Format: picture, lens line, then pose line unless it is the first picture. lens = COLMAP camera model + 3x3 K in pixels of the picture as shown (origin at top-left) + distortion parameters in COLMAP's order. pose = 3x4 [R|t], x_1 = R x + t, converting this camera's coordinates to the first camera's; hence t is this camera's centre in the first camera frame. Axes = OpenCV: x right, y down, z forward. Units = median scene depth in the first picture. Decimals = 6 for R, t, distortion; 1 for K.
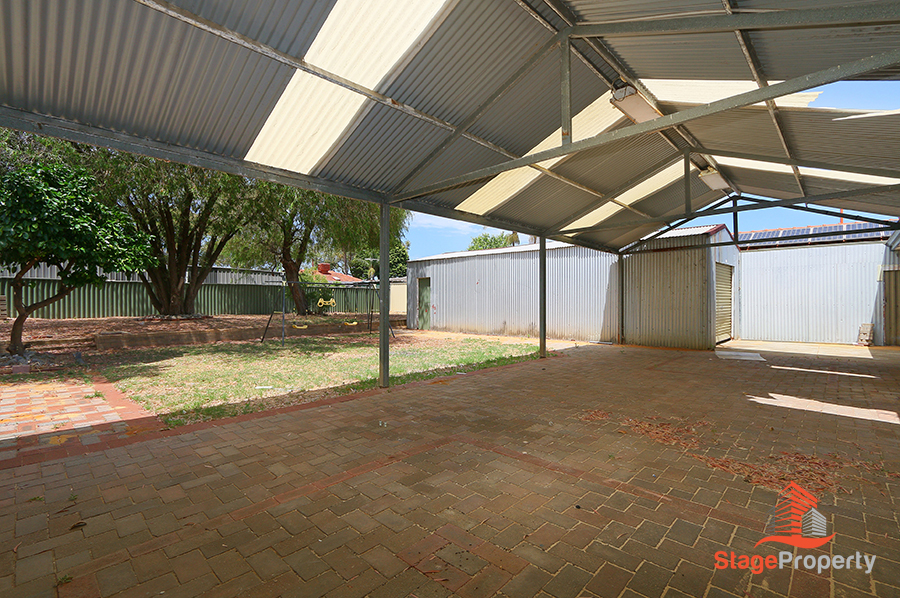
lens RADIAL K [[416.6, 0, 444.3], [0, 416.6, 300.8], [0, 0, 1]] dist [-0.014997, 0.002201]
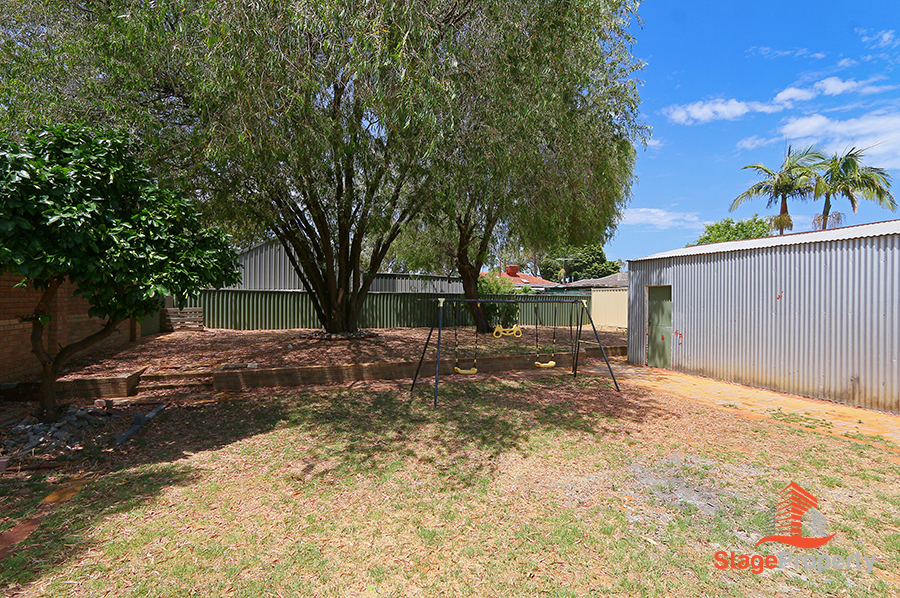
lens RADIAL K [[416.6, 0, 445.6], [0, 416.6, 305.4], [0, 0, 1]] dist [-0.014997, 0.002201]
pose [[0.903700, 0.012356, -0.427989, -0.063123], [-0.008272, 0.999901, 0.011401, -0.026271], [0.428087, -0.006763, 0.903712, 0.251469]]
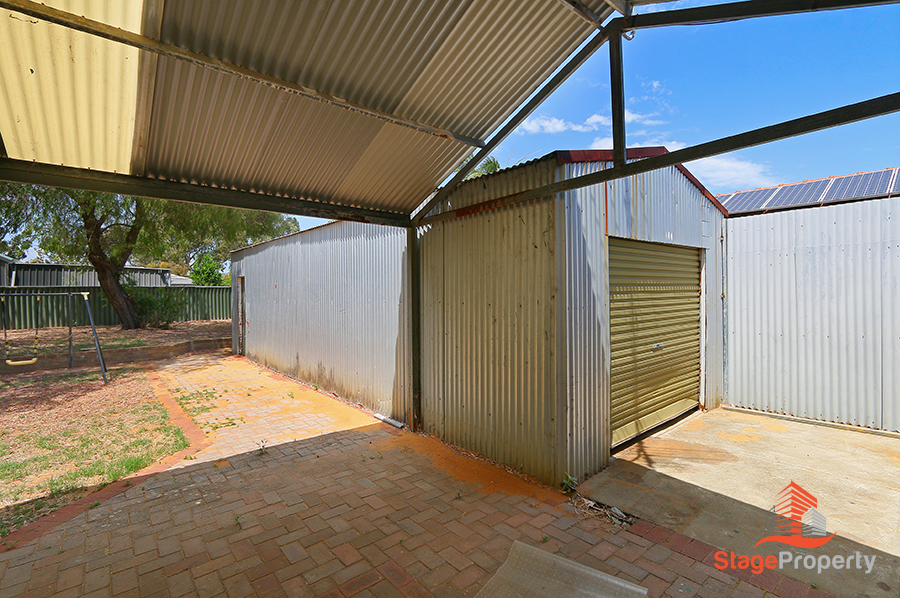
lens RADIAL K [[416.6, 0, 451.3], [0, 416.6, 290.5], [0, 0, 1]] dist [-0.014997, 0.002201]
pose [[0.995103, -0.011486, -0.098177, 0.292723], [0.011130, 0.999929, -0.004170, -0.023675], [0.098218, 0.003057, 0.995160, 0.325853]]
